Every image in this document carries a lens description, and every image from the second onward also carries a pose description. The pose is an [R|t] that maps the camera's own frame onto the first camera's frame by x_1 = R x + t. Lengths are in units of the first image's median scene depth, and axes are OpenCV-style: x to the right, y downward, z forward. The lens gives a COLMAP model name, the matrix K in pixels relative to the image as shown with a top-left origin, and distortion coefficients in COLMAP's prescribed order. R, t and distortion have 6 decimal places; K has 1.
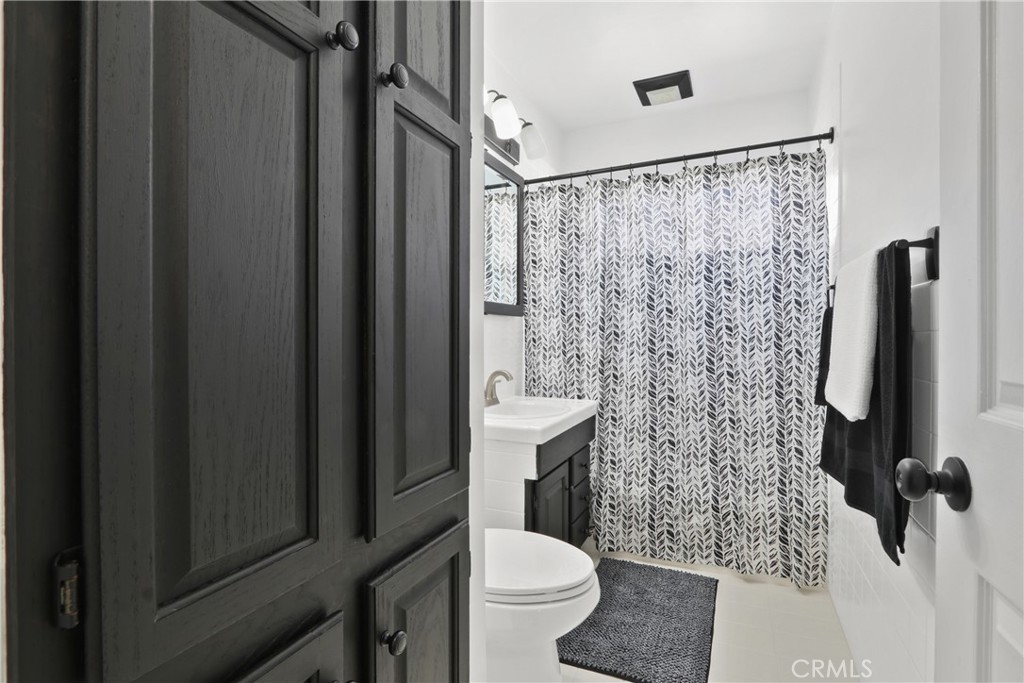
lens RADIAL K [[484.7, 0, 511.9], [0, 484.7, 338.5], [0, 0, 1]] dist [0.003687, 0.001094]
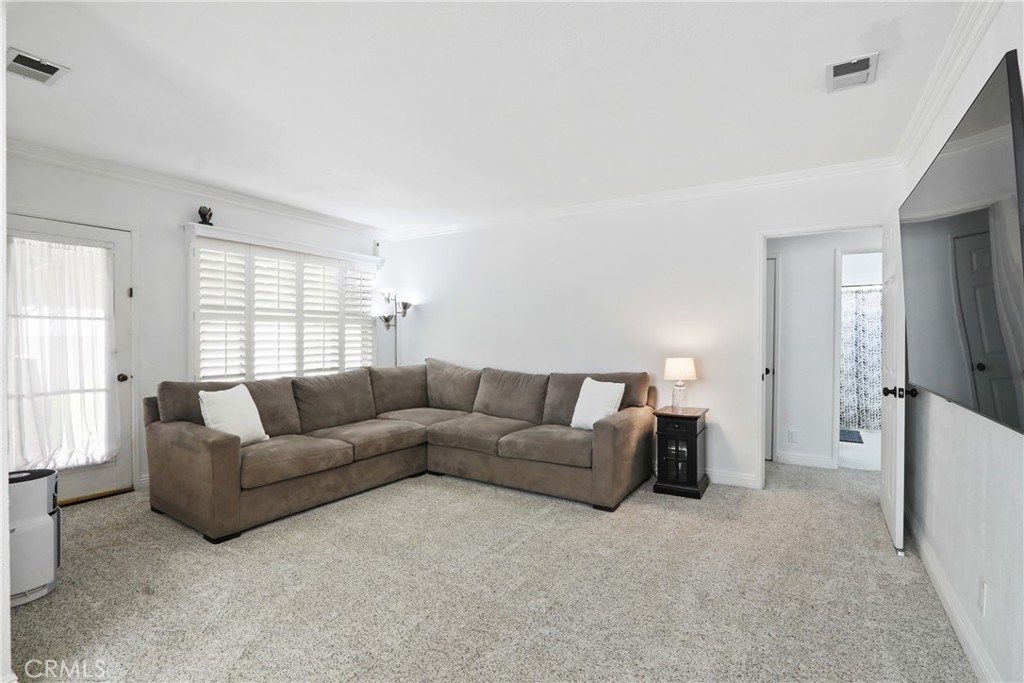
lens RADIAL K [[484.7, 0, 503.1], [0, 484.7, 342.1], [0, 0, 1]] dist [0.003687, 0.001094]
pose [[0.991515, 0.001241, -0.129983, -1.320528], [-0.000575, 0.999987, 0.005162, -0.059939], [0.129988, -0.005043, 0.991503, -2.173416]]
